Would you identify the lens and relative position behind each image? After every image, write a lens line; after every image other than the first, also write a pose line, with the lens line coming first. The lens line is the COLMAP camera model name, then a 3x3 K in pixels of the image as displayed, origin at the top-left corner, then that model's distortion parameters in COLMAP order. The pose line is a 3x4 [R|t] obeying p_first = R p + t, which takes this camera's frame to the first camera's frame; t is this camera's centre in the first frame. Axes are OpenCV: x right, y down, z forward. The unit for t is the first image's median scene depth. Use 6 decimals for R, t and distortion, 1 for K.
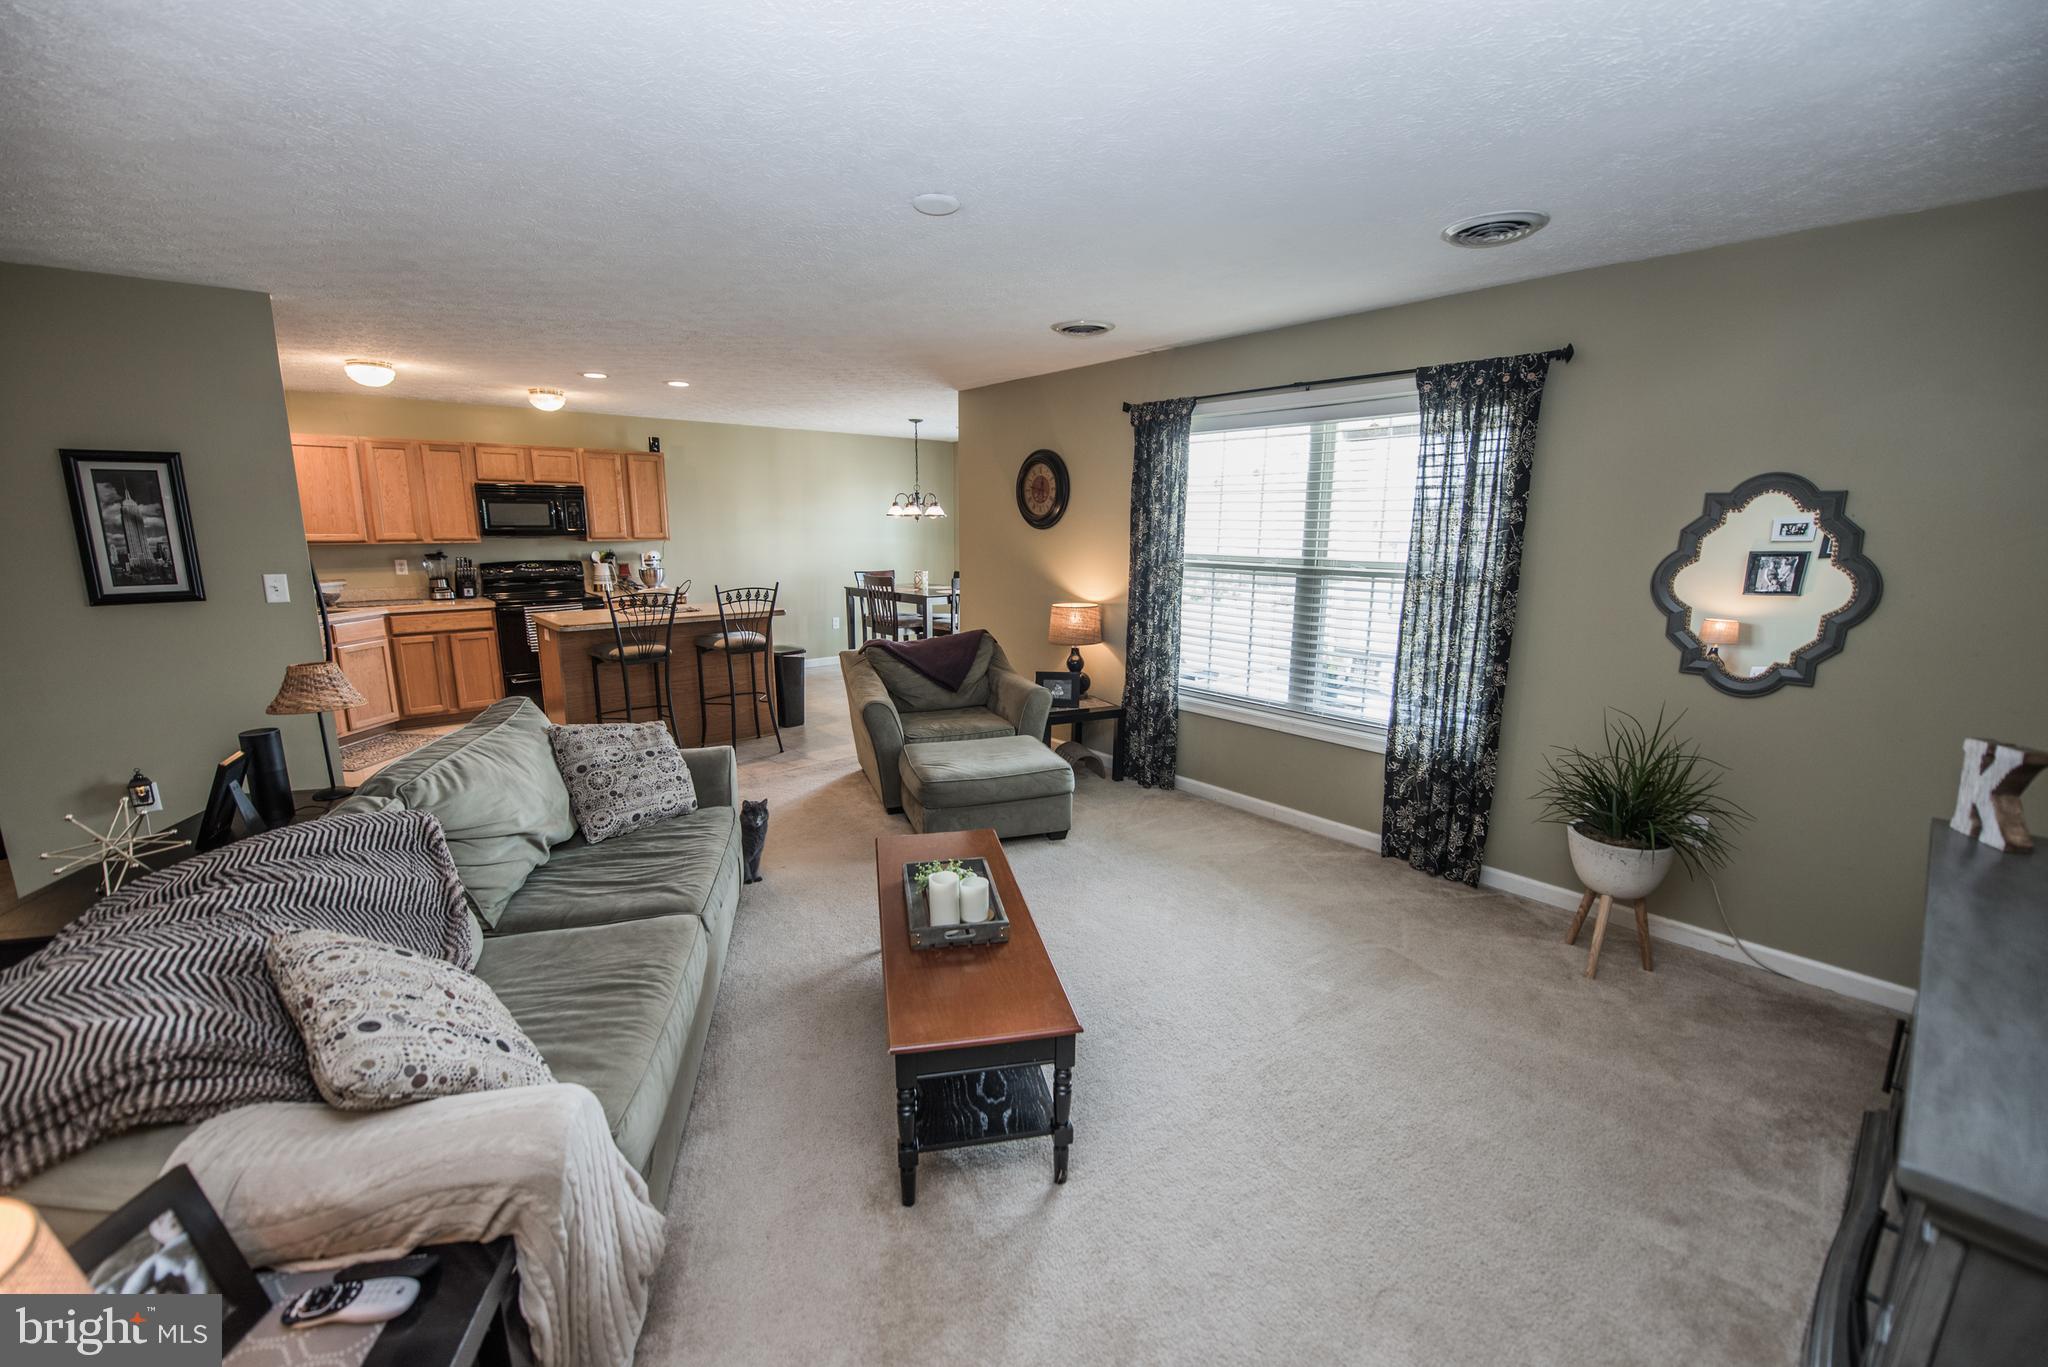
lens RADIAL K [[814.1, 0, 1021.9], [0, 814.1, 683.4], [0, 0, 1]] dist [-0.015136, -0.002643]
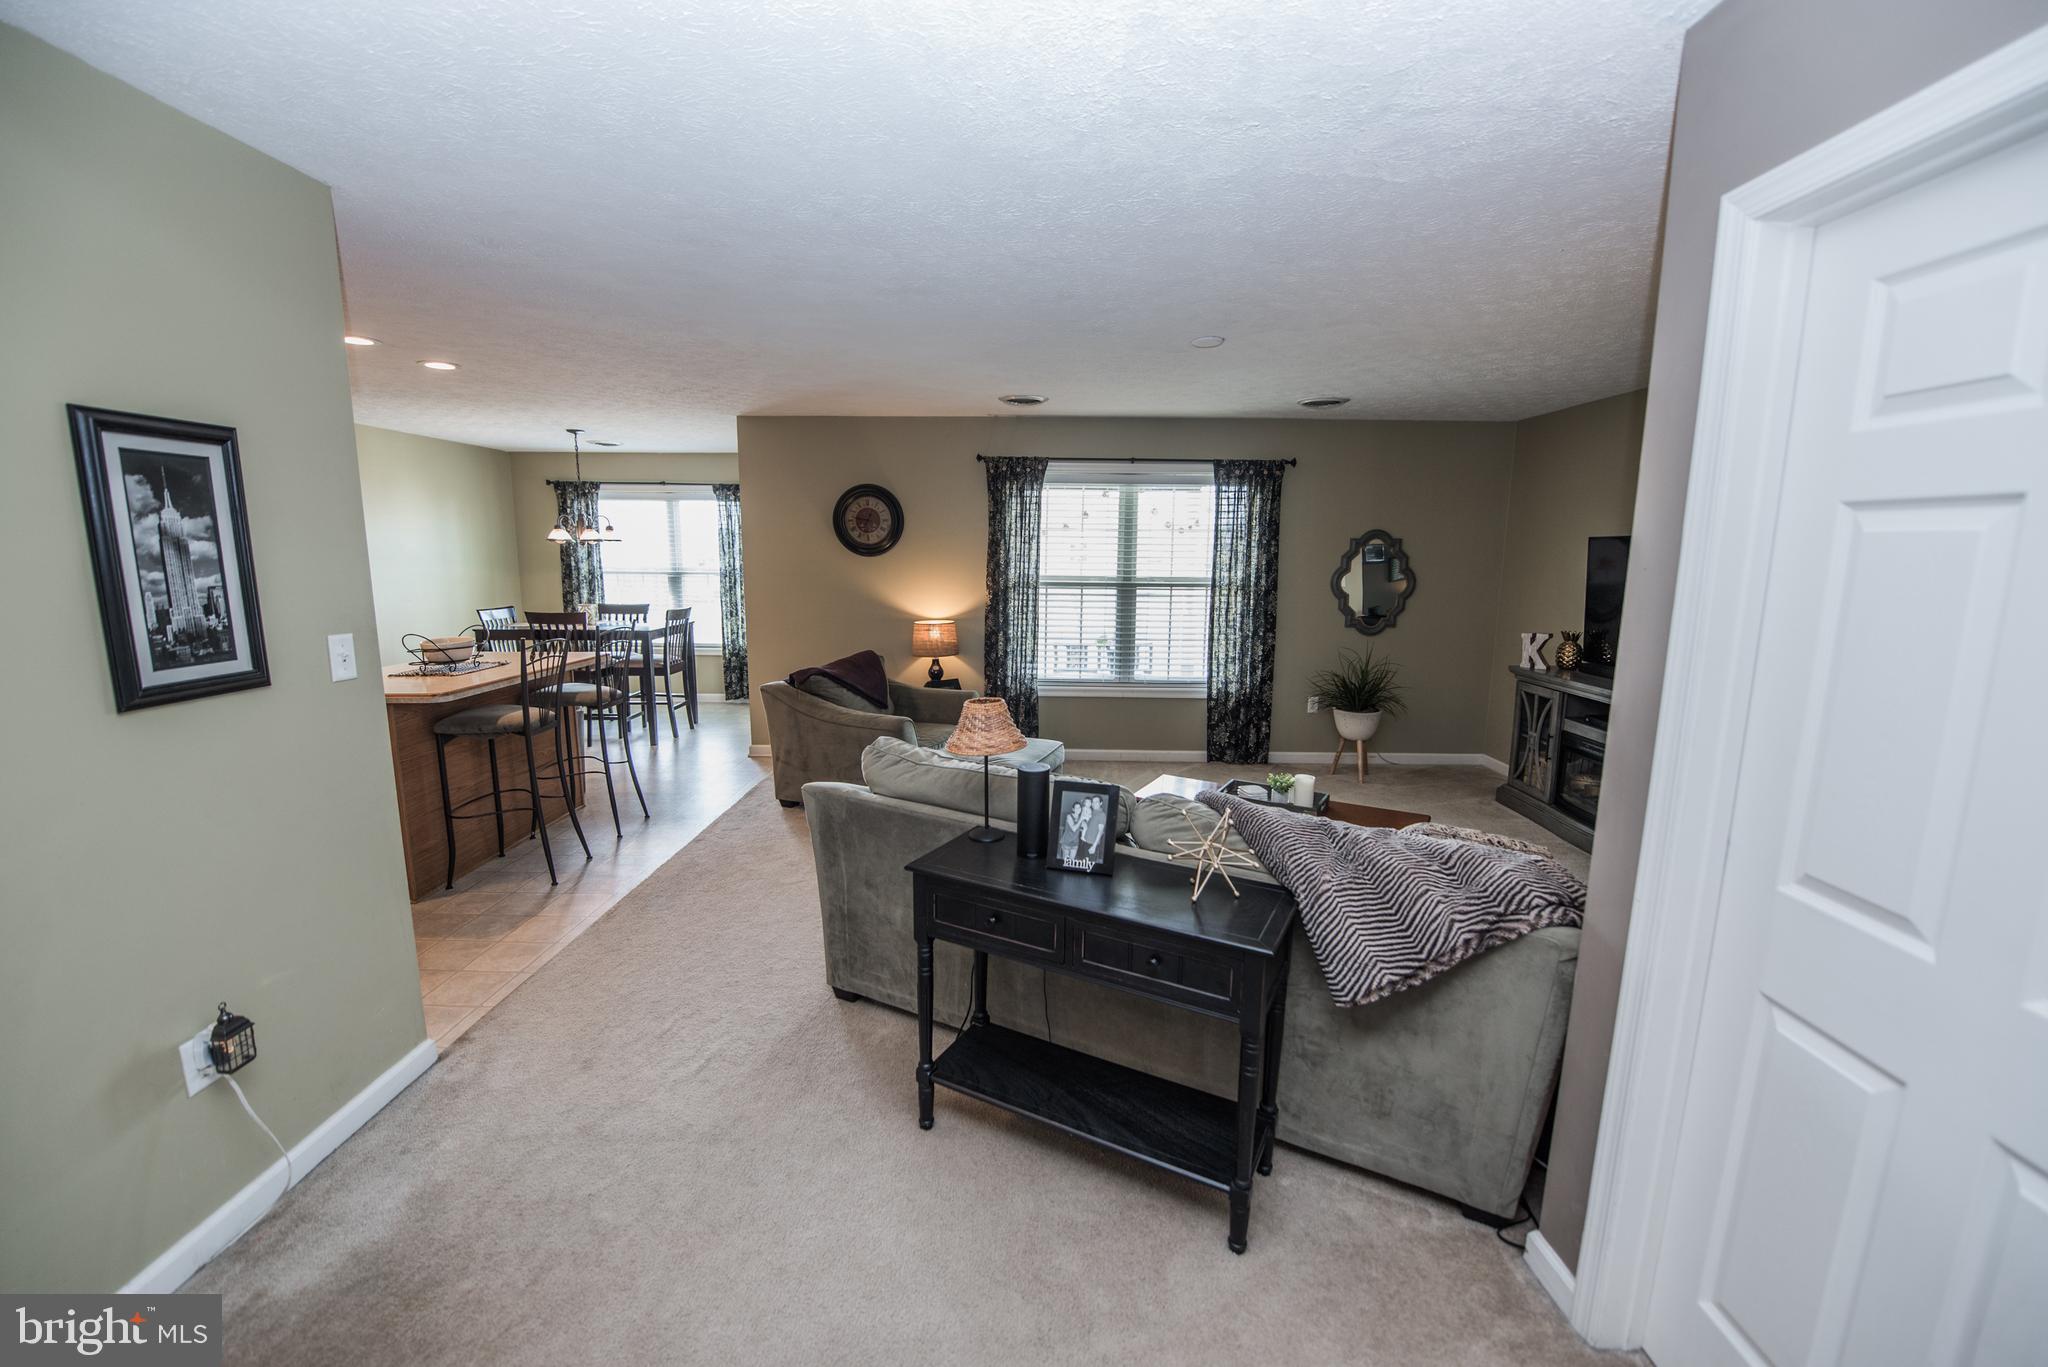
lens RADIAL K [[814.1, 0, 1019.8], [0, 814.1, 684.4], [0, 0, 1]] dist [-0.015136, -0.002643]
pose [[0.667237, -0.119422, 0.735210, -0.867831], [0.138066, 0.989788, 0.035472, -0.040318], [-0.731938, 0.077839, 0.676911, 0.169872]]
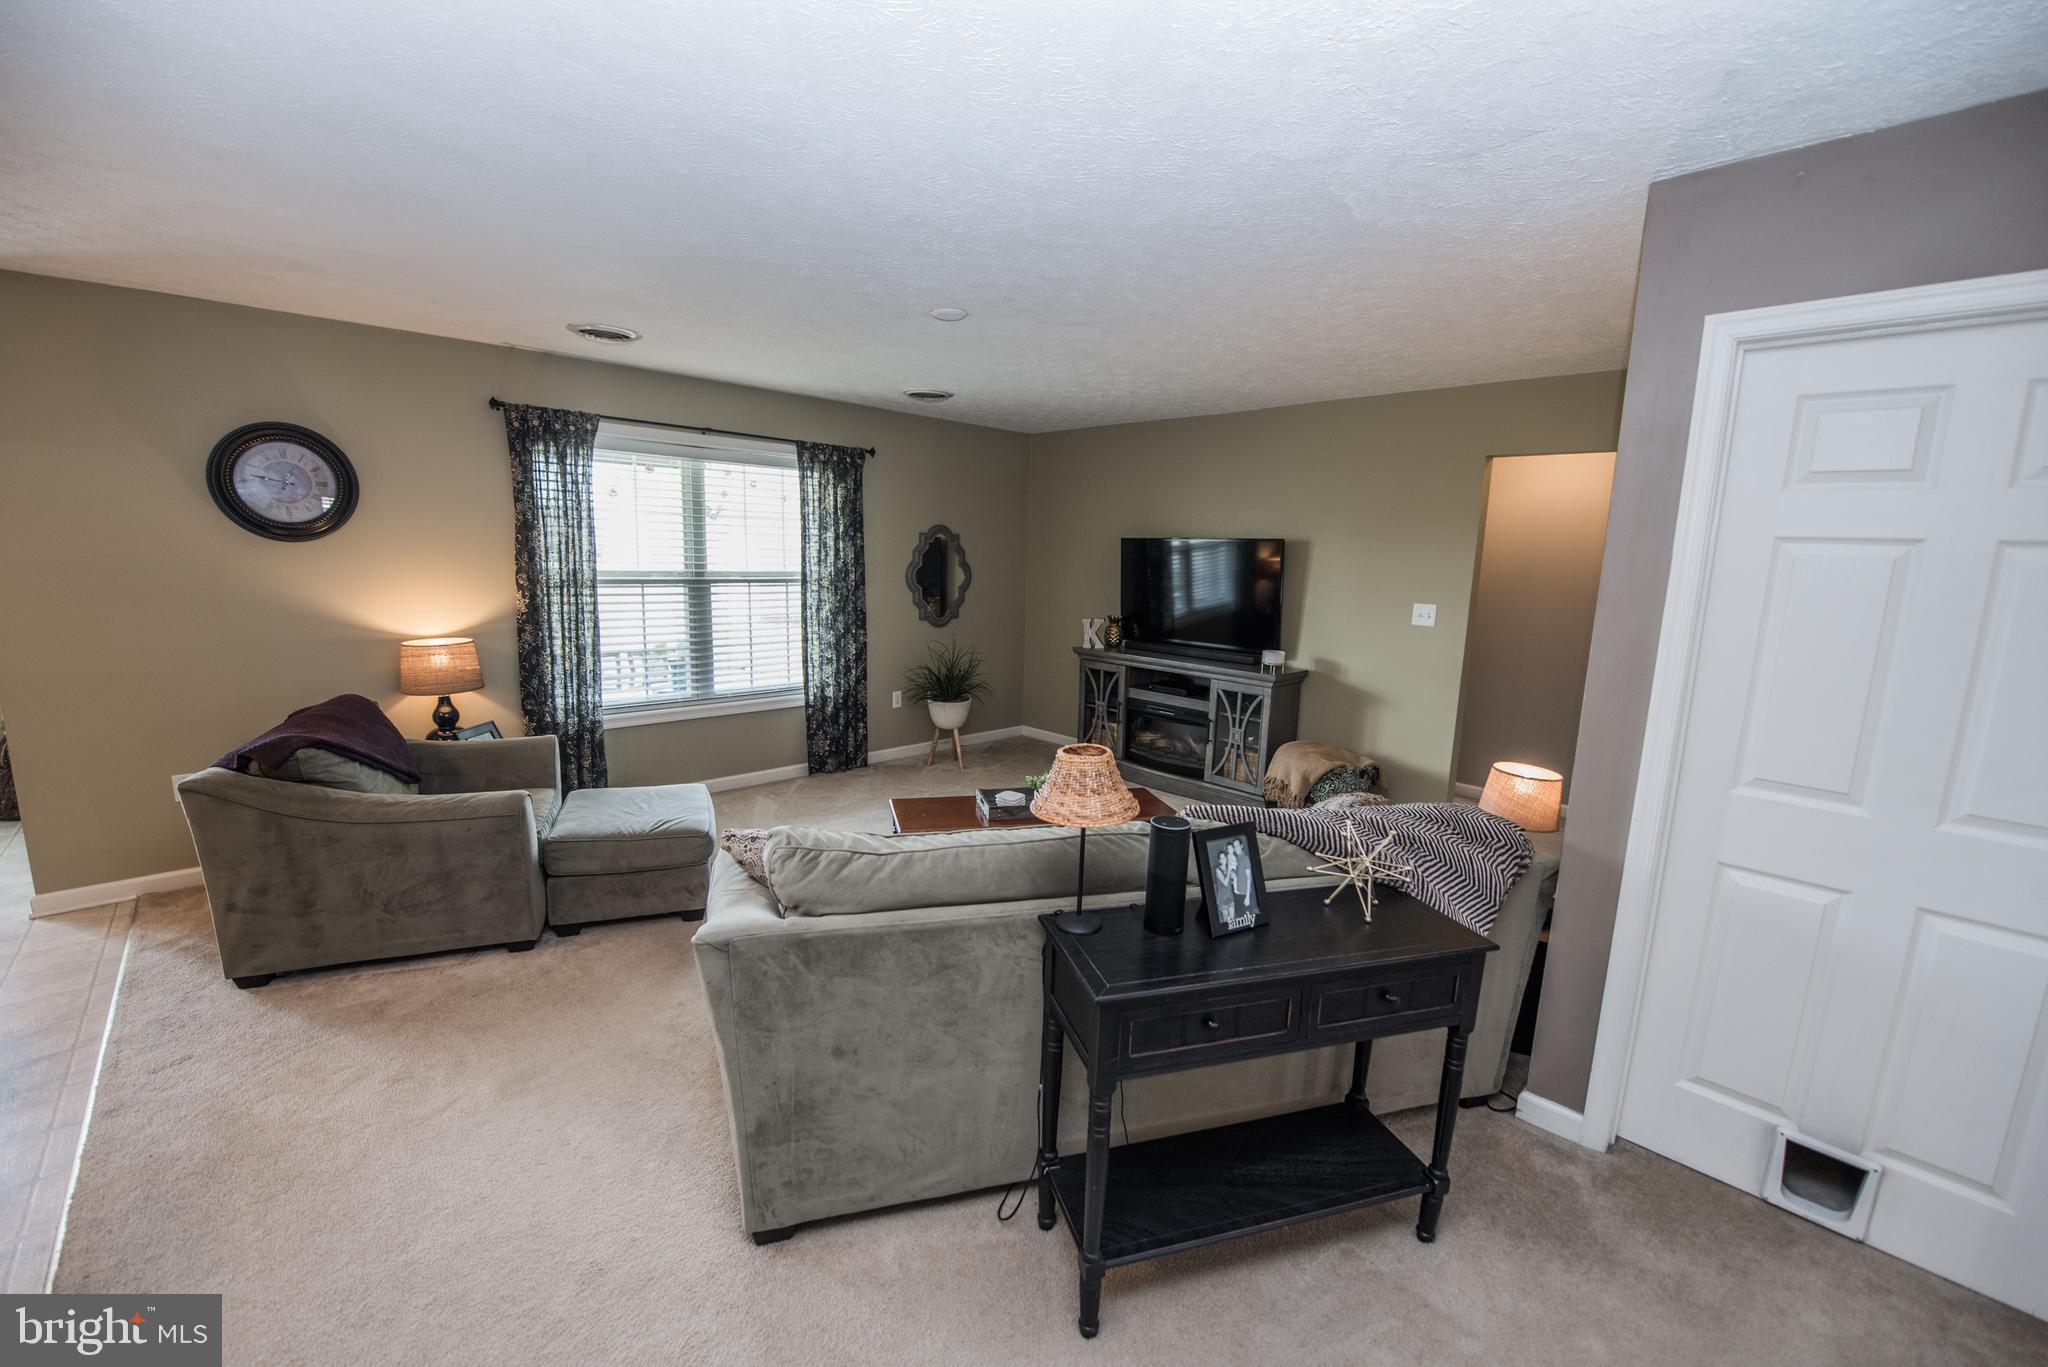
lens RADIAL K [[814.1, 0, 1021.0], [0, 814.1, 683.8], [0, 0, 1]] dist [-0.015136, -0.002643]
pose [[-0.052923, -0.166308, 0.984653, -0.883117], [0.163055, 0.971362, 0.172827, -0.121641], [-0.985197, 0.169699, -0.024290, 0.587565]]
